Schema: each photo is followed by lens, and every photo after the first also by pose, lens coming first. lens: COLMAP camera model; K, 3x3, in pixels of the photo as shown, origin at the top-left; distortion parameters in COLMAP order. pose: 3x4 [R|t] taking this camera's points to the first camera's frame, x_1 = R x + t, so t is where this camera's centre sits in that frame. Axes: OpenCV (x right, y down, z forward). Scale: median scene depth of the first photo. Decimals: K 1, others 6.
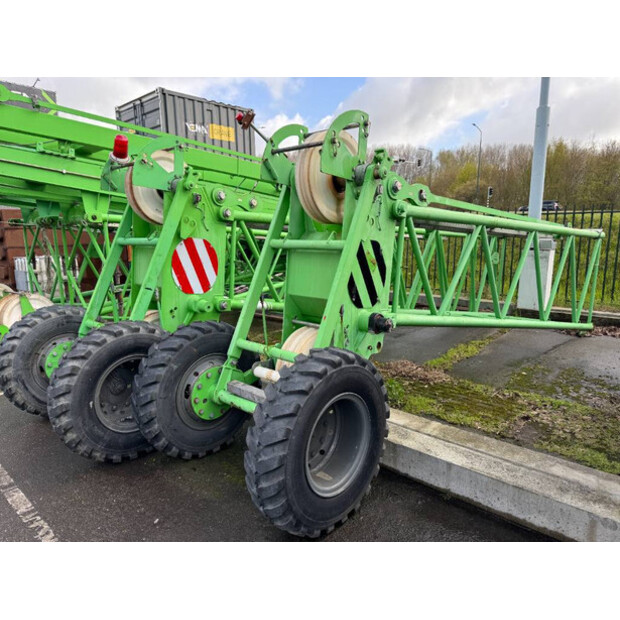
lens RADIAL K [[465.5, 0, 310.0], [0, 465.5, 310.0], [0, 0, 1]] dist [0.003028, 0.000878]
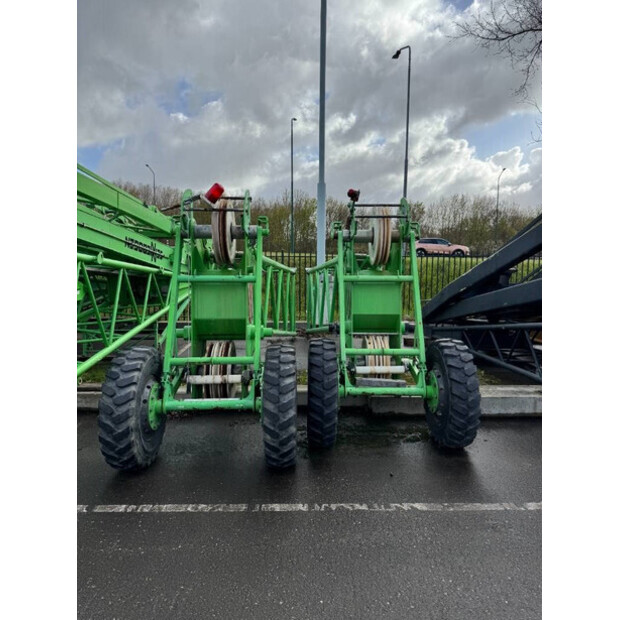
lens RADIAL K [[465.5, 0, 310.0], [0, 465.5, 310.0], [0, 0, 1]] dist [0.003028, 0.000878]
pose [[0.701958, -0.059527, 0.709726, -0.715151], [0.106938, 0.994013, -0.022396, -0.019523], [-0.704145, 0.091617, 0.704121, 0.060529]]
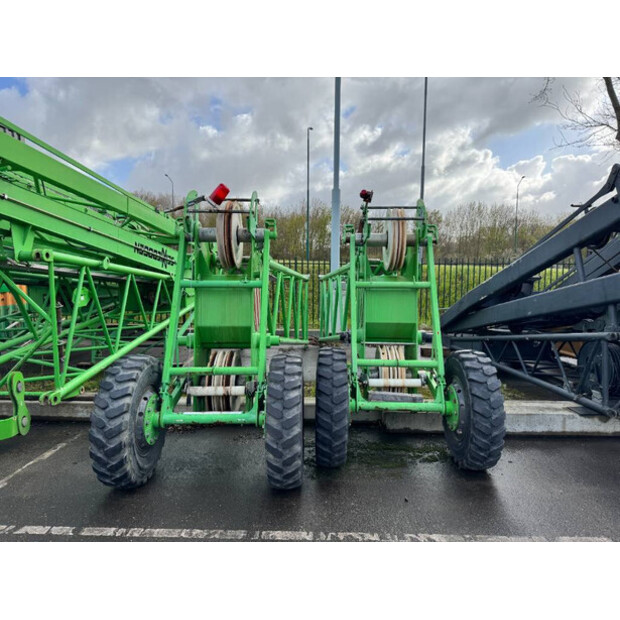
lens RADIAL K [[464.3, 0, 308.6], [0, 464.3, 302.1], [0, 0, 1]] dist [0.004186, -0.001861]
pose [[0.729083, -0.029707, 0.683781, -0.671242], [0.098350, 0.993236, -0.061715, -0.017990], [-0.677323, 0.112245, 0.727073, 0.088608]]
